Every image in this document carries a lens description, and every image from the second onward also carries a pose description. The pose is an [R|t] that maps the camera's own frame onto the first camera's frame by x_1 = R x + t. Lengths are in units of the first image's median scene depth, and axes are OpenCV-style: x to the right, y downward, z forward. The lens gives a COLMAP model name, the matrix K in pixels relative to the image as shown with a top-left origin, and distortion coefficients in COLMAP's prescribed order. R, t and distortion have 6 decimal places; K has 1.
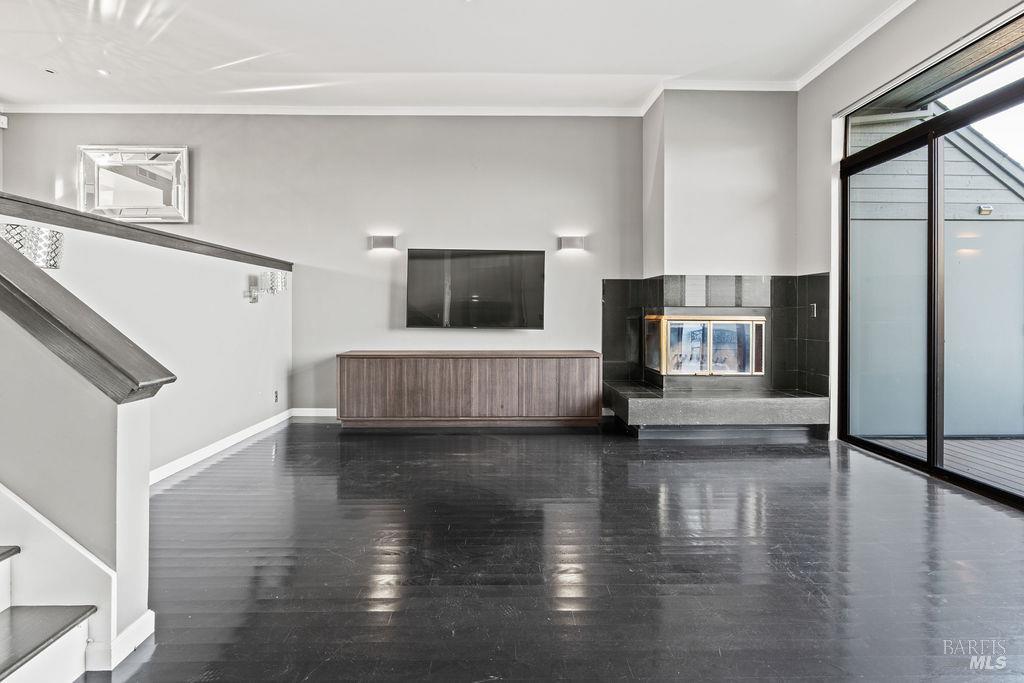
lens RADIAL K [[469.6, 0, 512.3], [0, 469.6, 314.8], [0, 0, 1]] dist [0.000658, 0.000441]
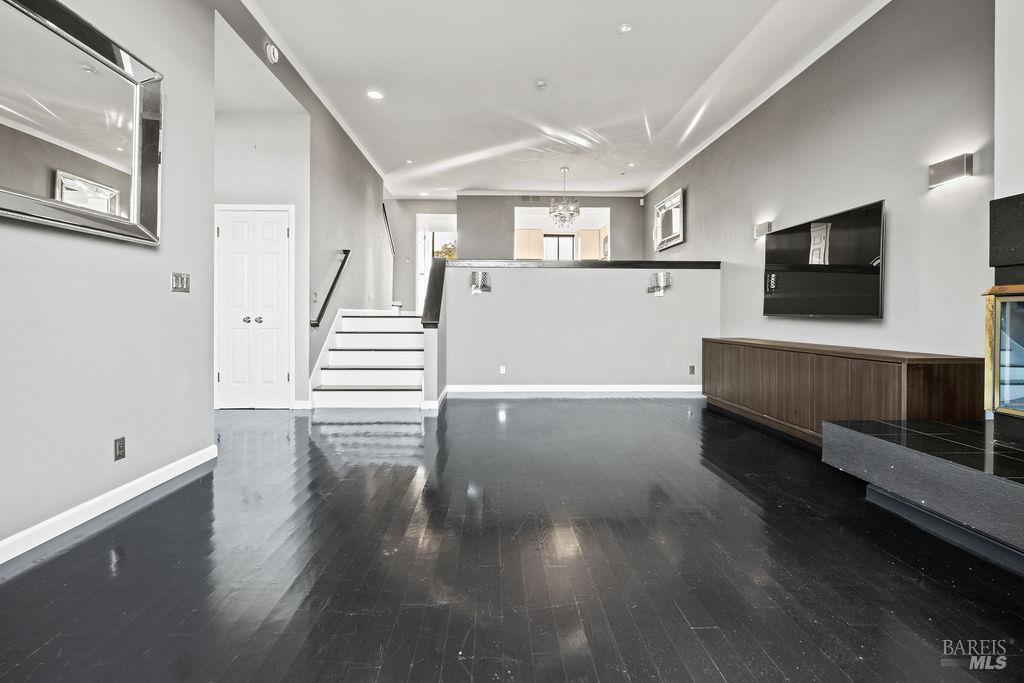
lens RADIAL K [[469.6, 0, 512.3], [0, 469.6, 314.8], [0, 0, 1]] dist [0.000658, 0.000441]
pose [[0.022220, -0.001581, -0.999752, 0.718584], [-0.005202, 0.999985, -0.001697, 0.029319], [0.999740, 0.005238, 0.022211, 0.464960]]
